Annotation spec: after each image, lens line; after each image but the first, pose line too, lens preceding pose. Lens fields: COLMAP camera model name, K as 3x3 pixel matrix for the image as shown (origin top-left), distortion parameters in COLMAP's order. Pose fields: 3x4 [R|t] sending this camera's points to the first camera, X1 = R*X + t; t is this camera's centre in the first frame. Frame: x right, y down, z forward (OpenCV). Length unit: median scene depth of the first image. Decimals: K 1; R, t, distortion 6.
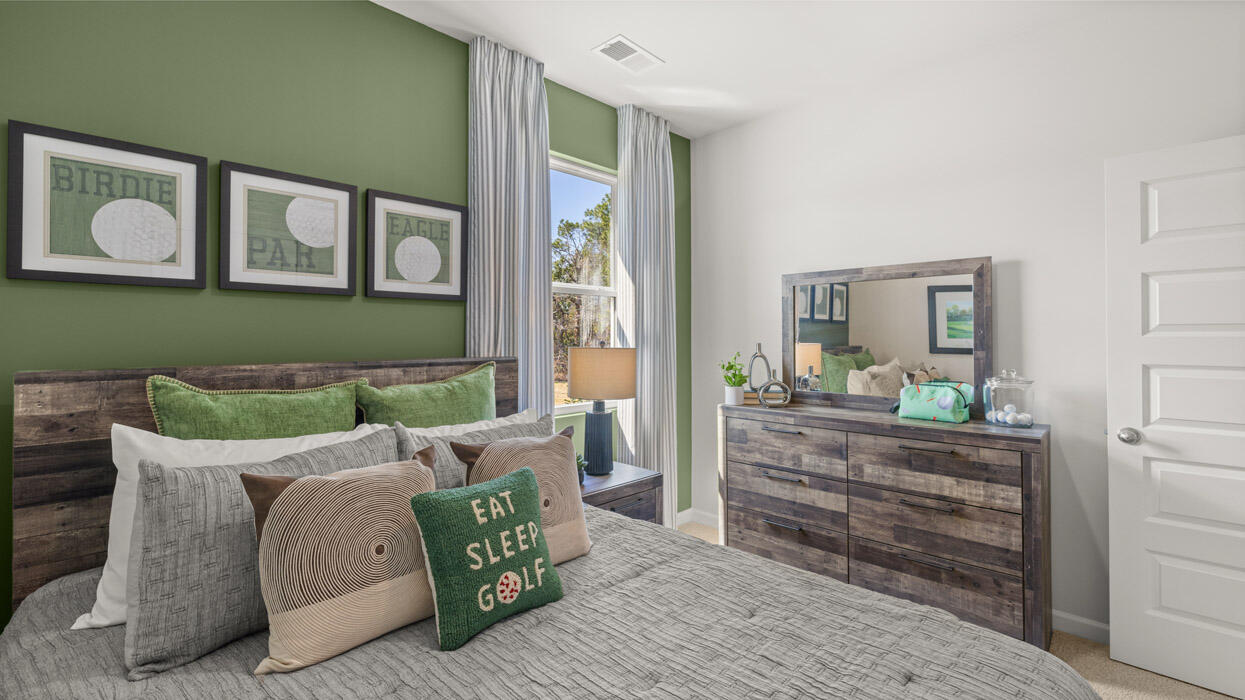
lens RADIAL K [[524.0, 0, 620.3], [0, 524.0, 318.9], [0, 0, 1]] dist [-0.002192, -0.000097]
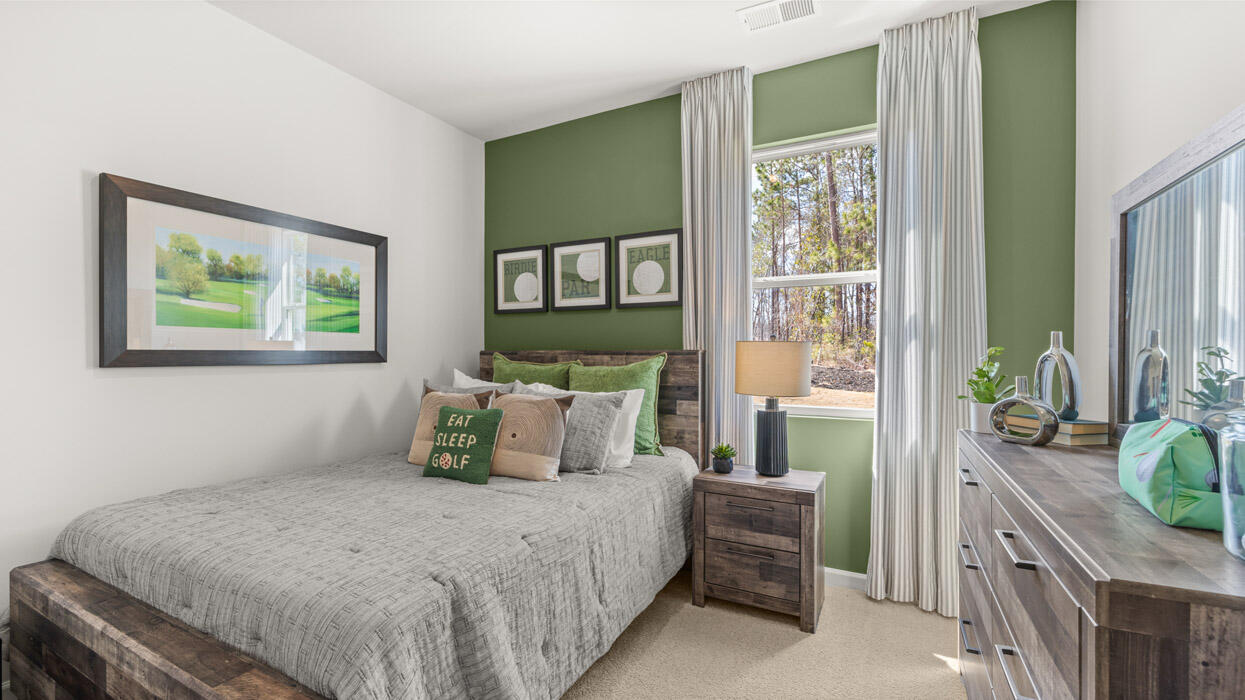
lens RADIAL K [[518.6, 0, 622.5], [0, 518.6, 350.0], [0, 0, 1]] dist [-0.001275, -0.000091]
pose [[0.298587, -0.003003, -0.954378, 0.978821], [0.033073, 0.999427, 0.007202, 0.068778], [0.953809, -0.033715, 0.298515, 0.593571]]
